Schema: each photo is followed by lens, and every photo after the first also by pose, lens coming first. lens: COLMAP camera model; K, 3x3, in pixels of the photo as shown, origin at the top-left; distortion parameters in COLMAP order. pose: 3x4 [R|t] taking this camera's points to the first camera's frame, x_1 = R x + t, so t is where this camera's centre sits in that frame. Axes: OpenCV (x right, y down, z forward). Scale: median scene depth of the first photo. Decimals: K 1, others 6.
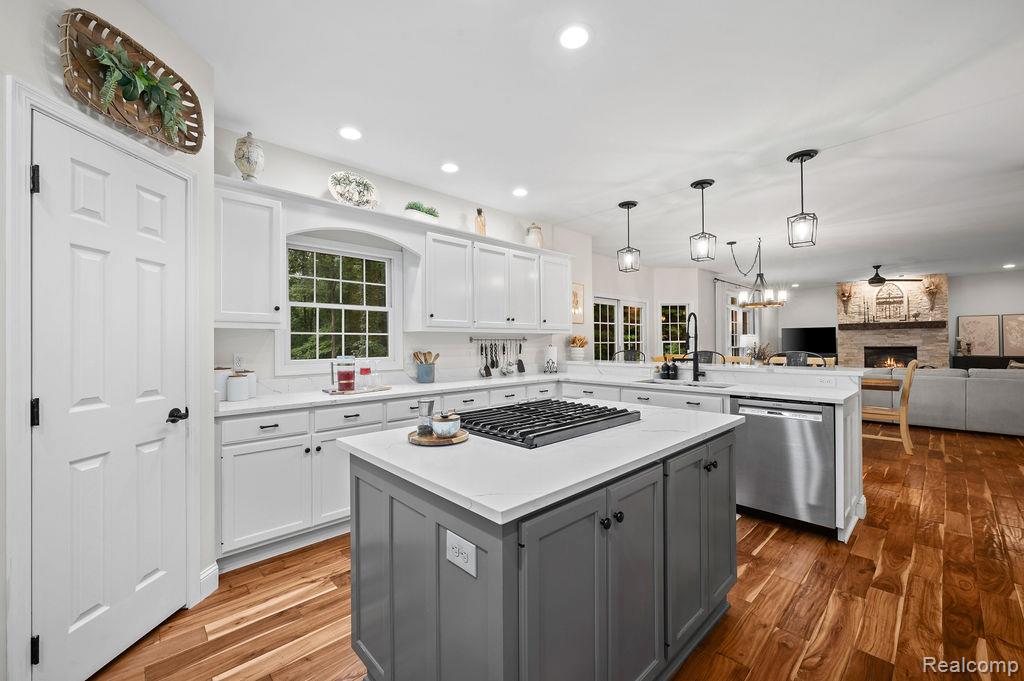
lens RADIAL K [[413.3, 0, 512.0], [0, 413.3, 340.5], [0, 0, 1]] dist [0.000838, 0.000230]
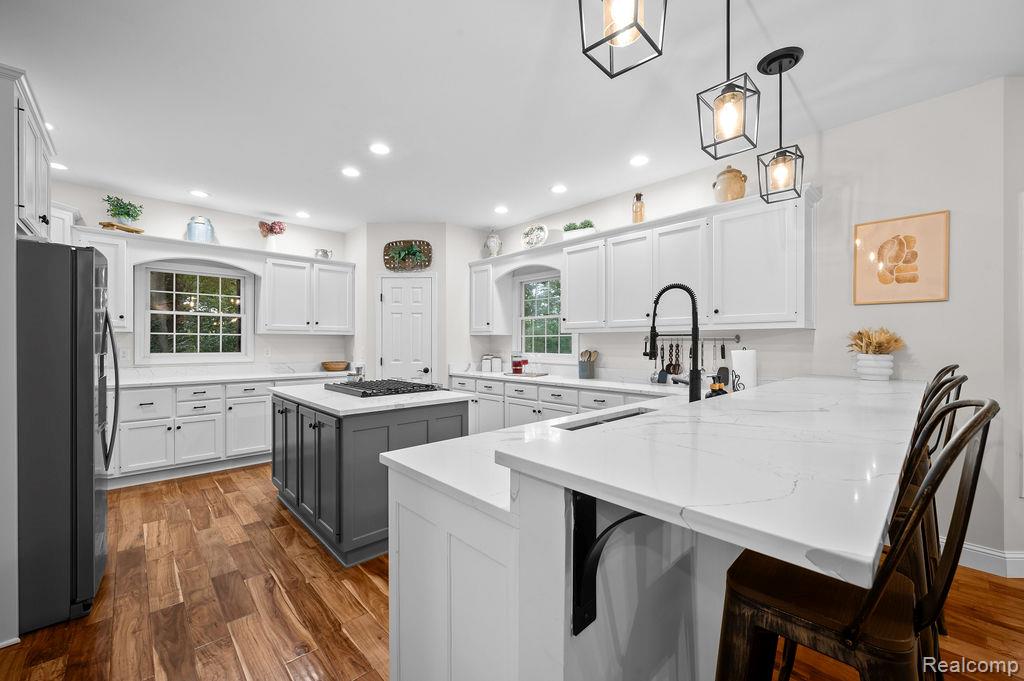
lens RADIAL K [[413.3, 0, 512.0], [0, 413.3, 340.5], [0, 0, 1]] dist [0.000838, 0.000230]
pose [[-0.017641, 0.005601, -0.999829, 0.991618], [0.008479, 0.999949, 0.005452, -0.008404], [0.999808, -0.008382, -0.017688, 0.887328]]
